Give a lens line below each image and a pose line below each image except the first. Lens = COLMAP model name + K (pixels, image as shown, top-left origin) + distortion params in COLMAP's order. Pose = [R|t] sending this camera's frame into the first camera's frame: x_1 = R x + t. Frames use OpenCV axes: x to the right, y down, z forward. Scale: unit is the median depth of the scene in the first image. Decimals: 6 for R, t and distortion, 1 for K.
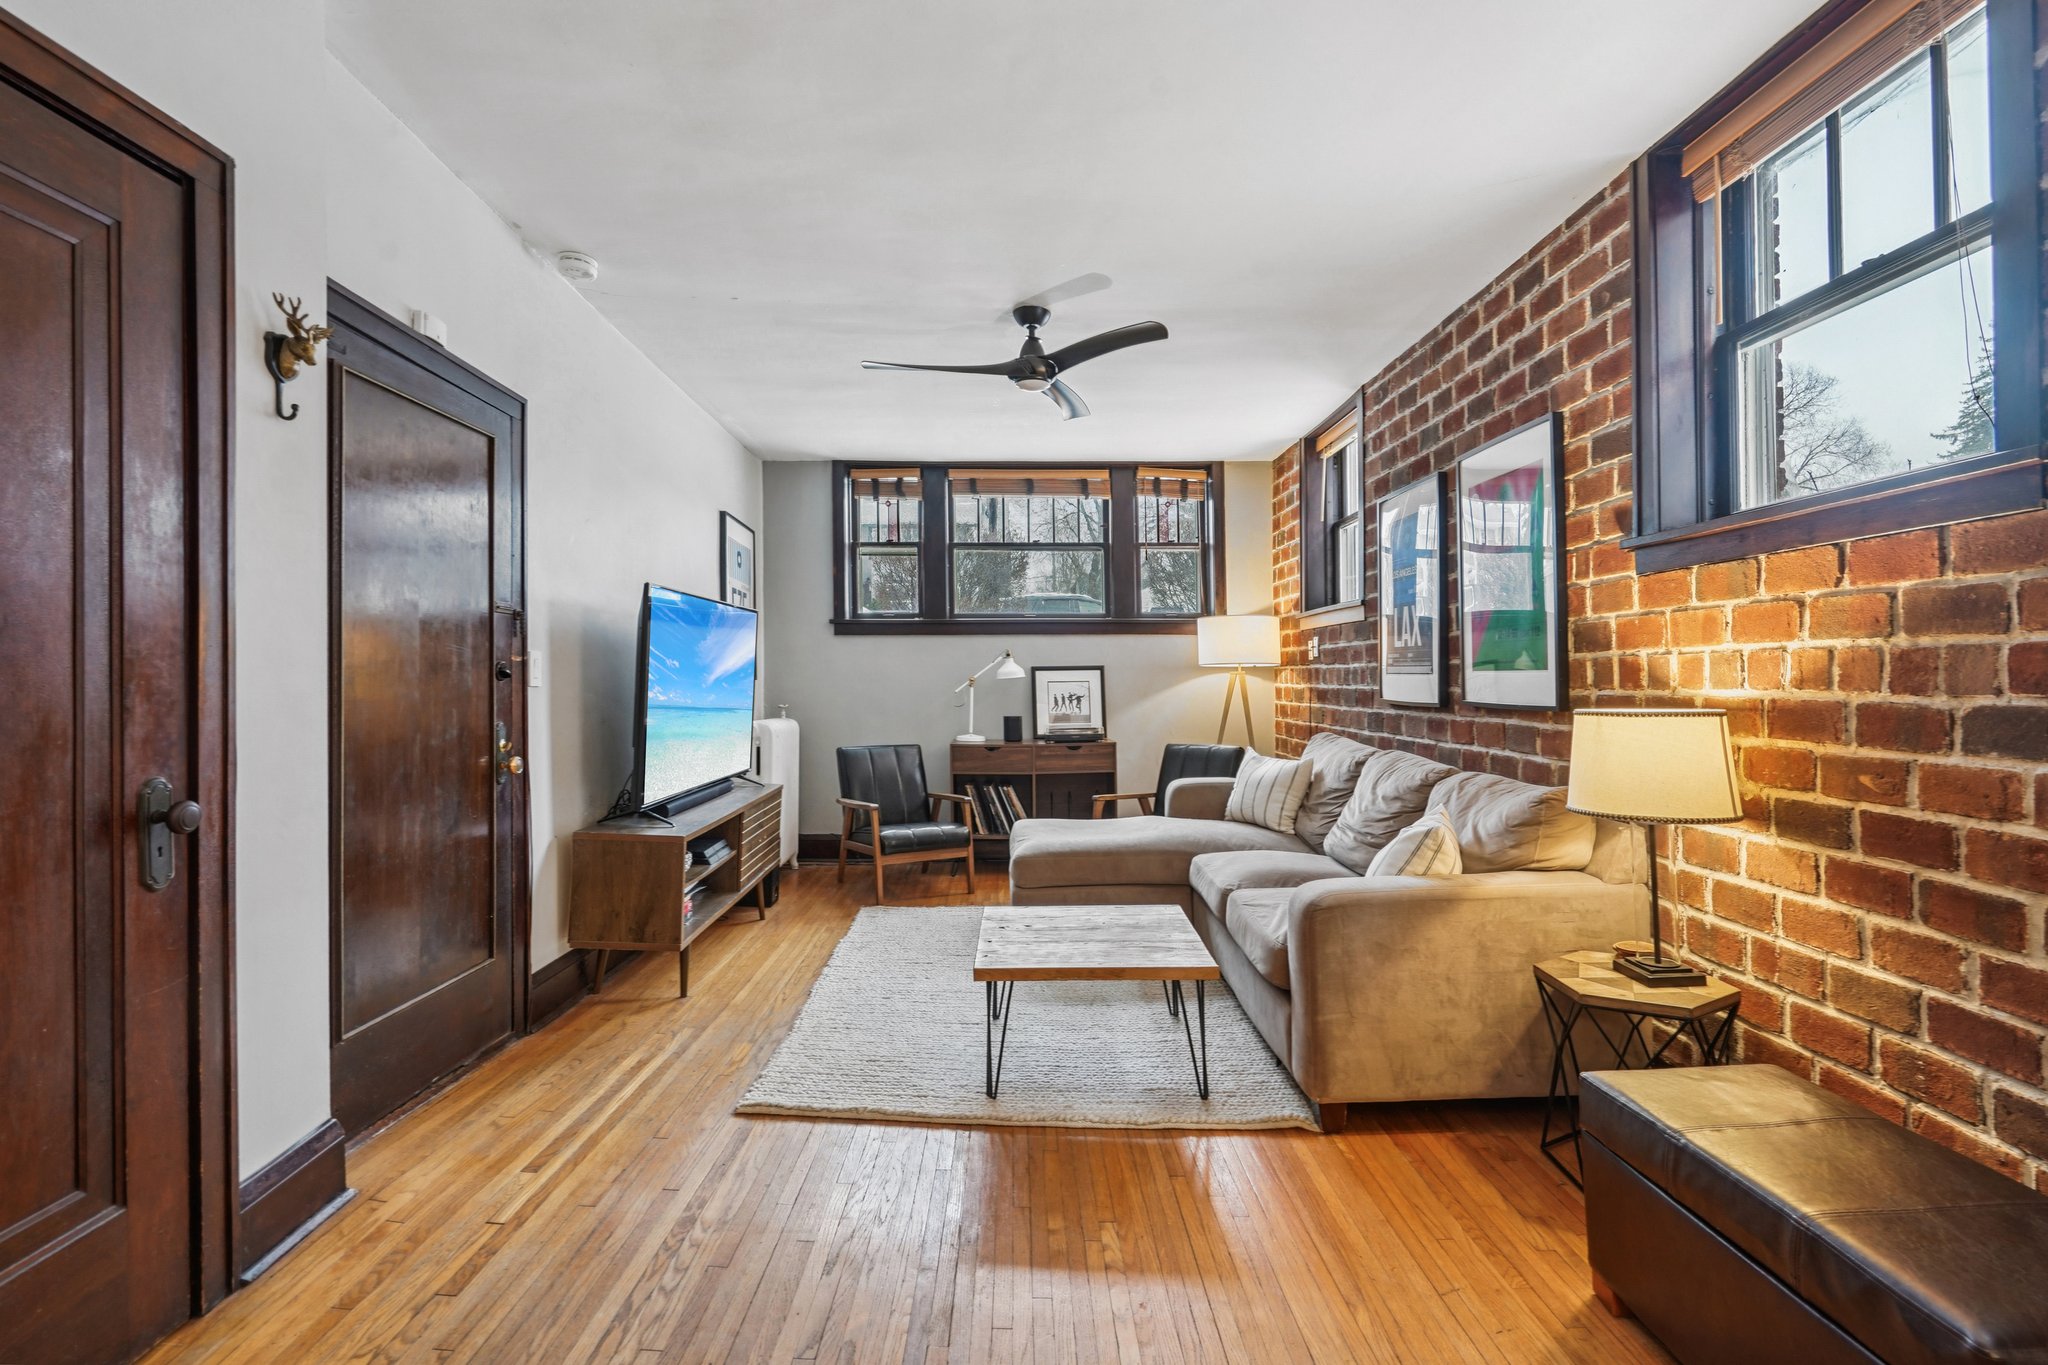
lens RADIAL K [[950.6, 0, 1028.9], [0, 950.6, 664.3], [0, 0, 1]] dist [-0.006675, 0.002253]
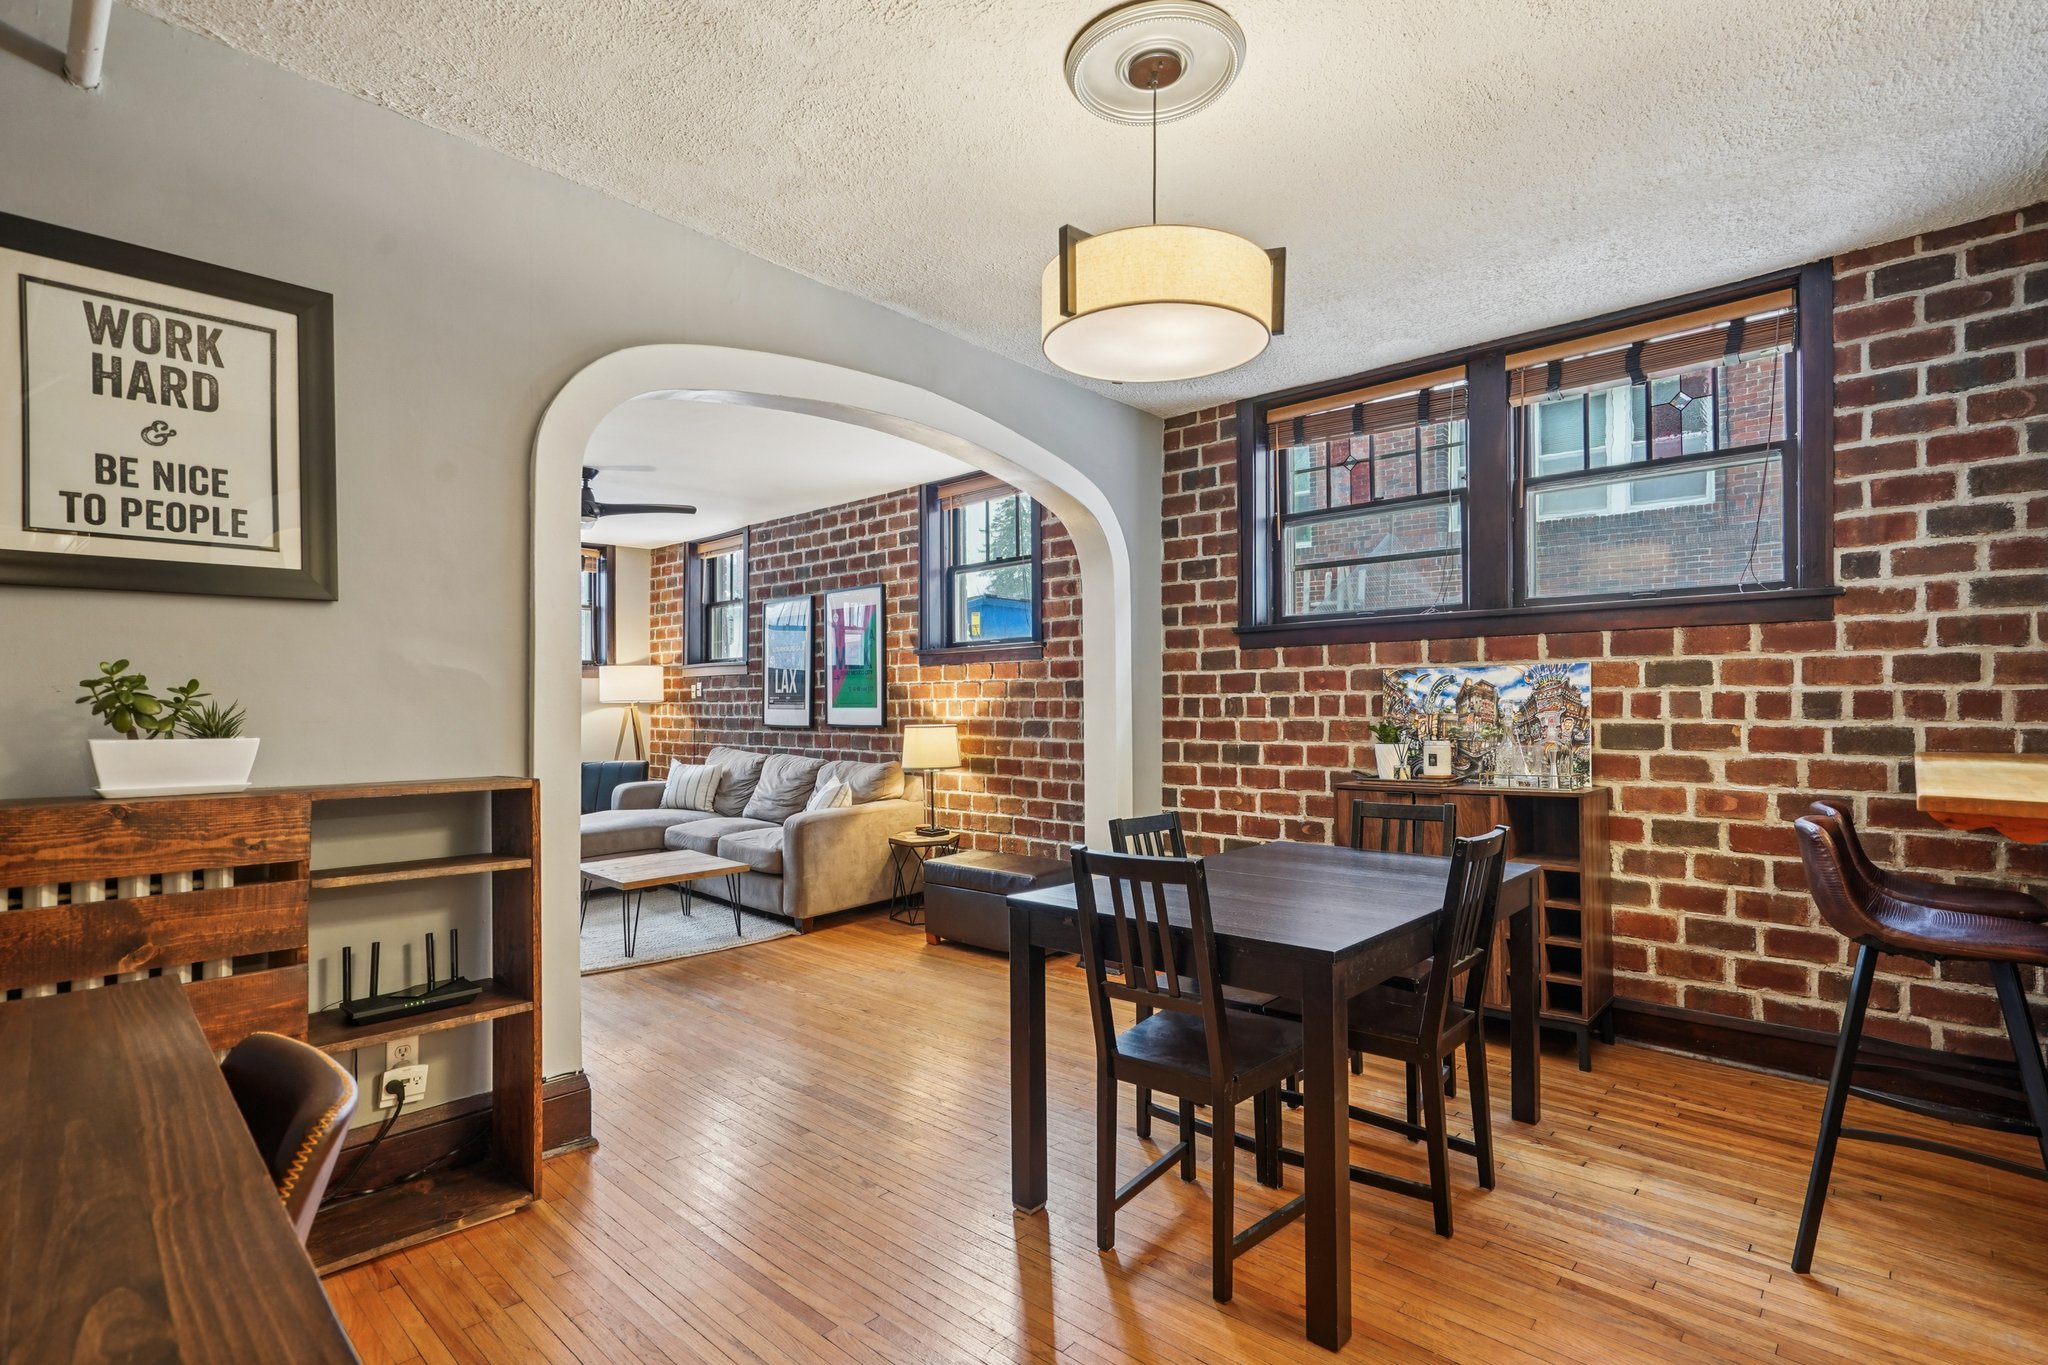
lens RADIAL K [[950.6, 0, 1029.1], [0, 950.6, 700.7], [0, 0, 1]] dist [-0.006675, 0.002253]
pose [[0.688882, -0.003116, 0.724867, -0.769579], [-0.005324, 0.999942, 0.009359, -0.032214], [-0.724854, -0.010307, 0.688826, -0.705453]]
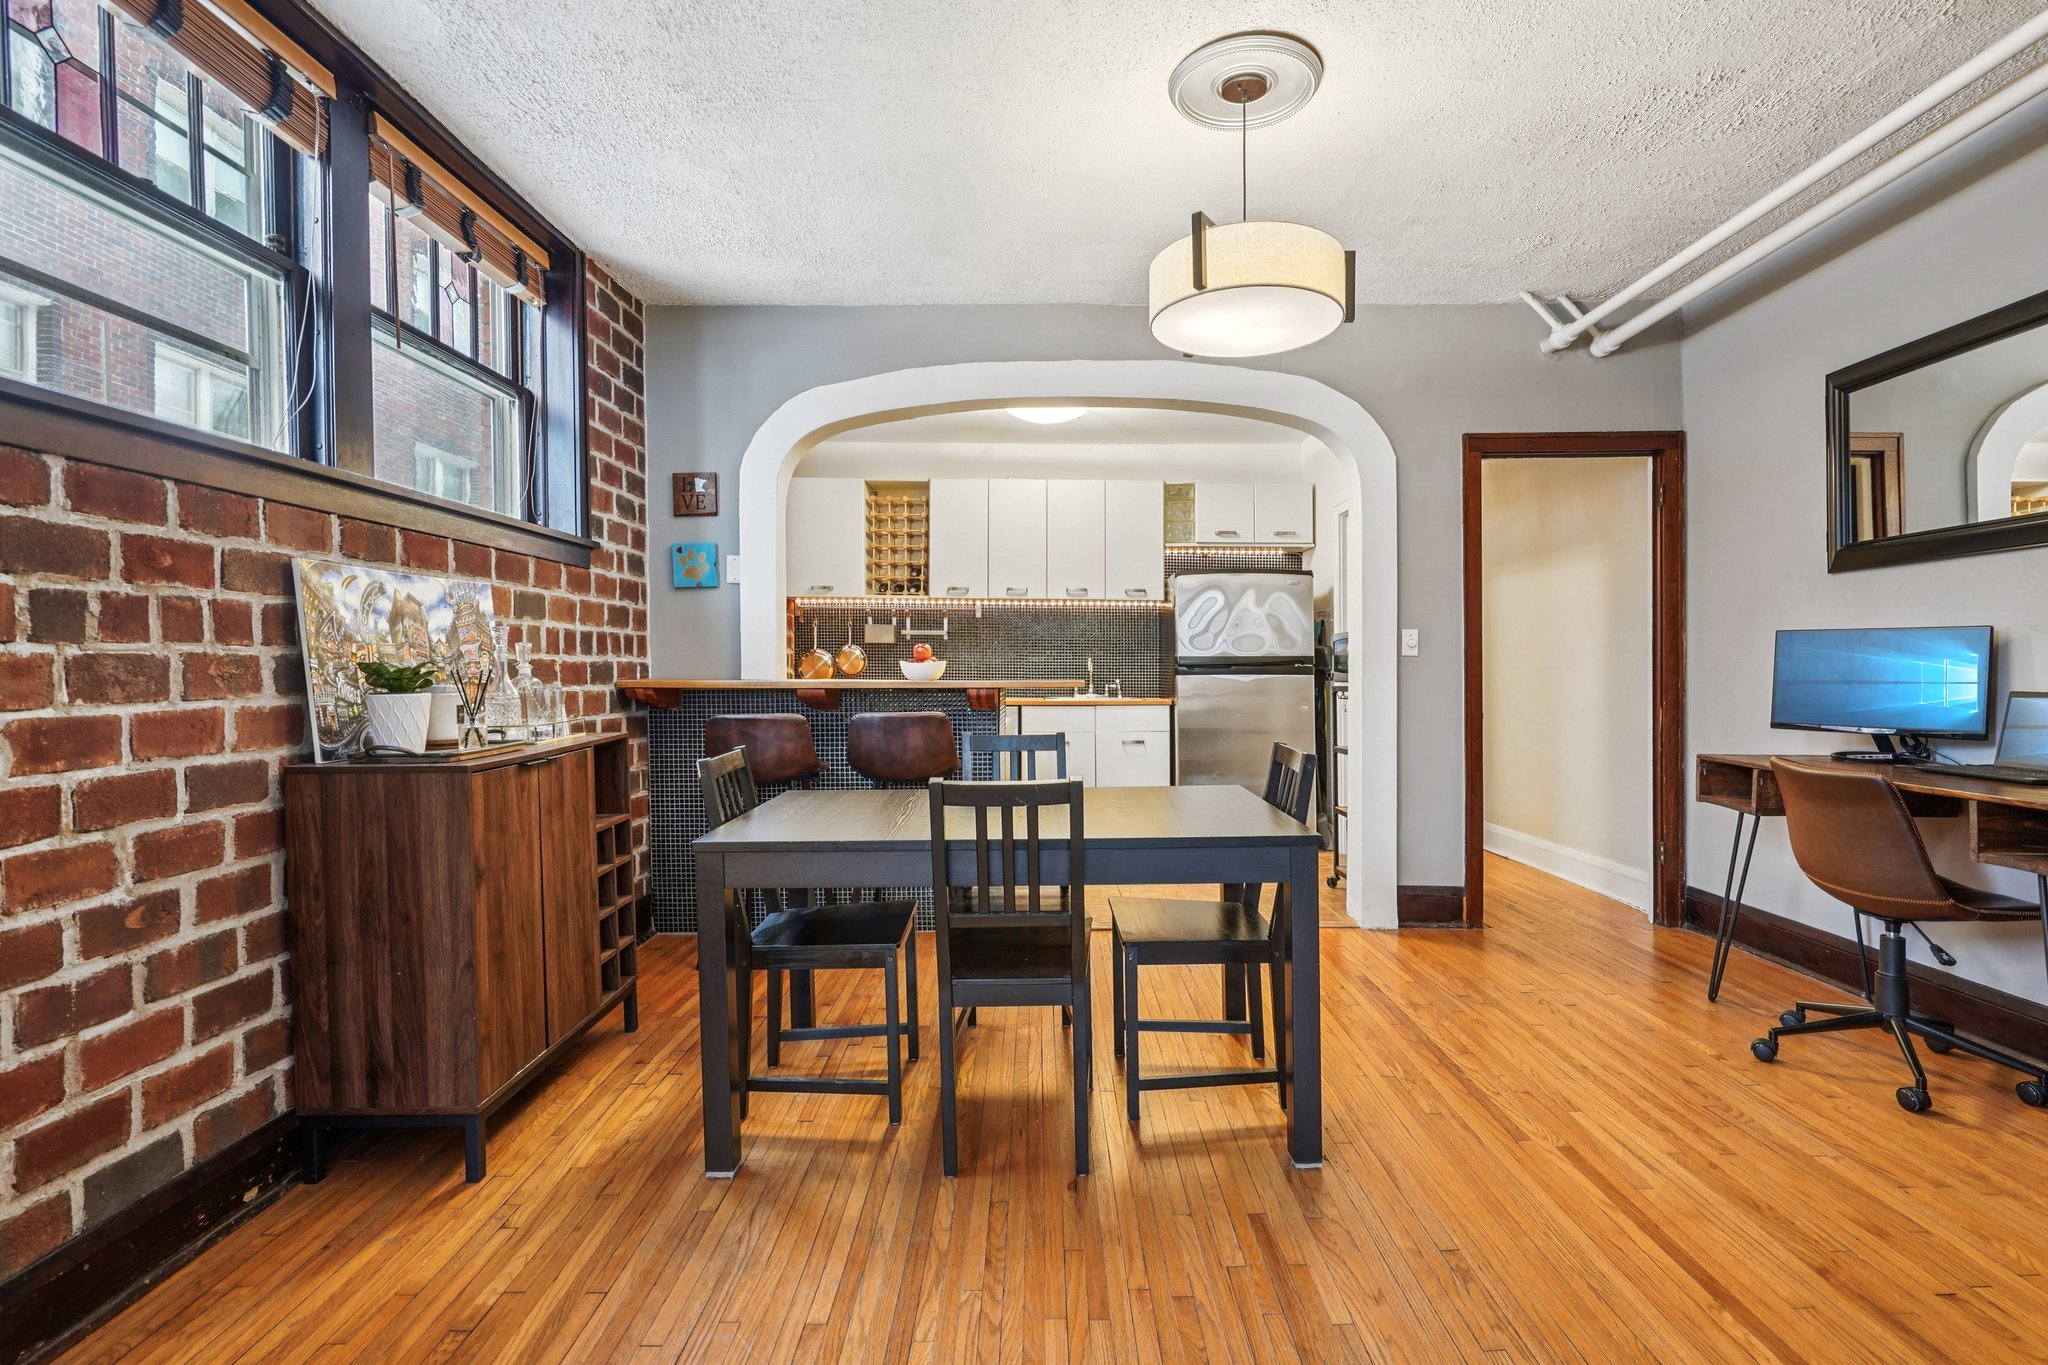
lens RADIAL K [[950.6, 0, 1028.5], [0, 950.6, 692.0], [0, 0, 1]] dist [-0.006675, 0.002253]
pose [[-0.999532, -0.005966, 0.030009, 0.022309], [-0.005645, 0.999926, 0.010791, 0.026513], [-0.030071, 0.010616, -0.999491, 0.613689]]
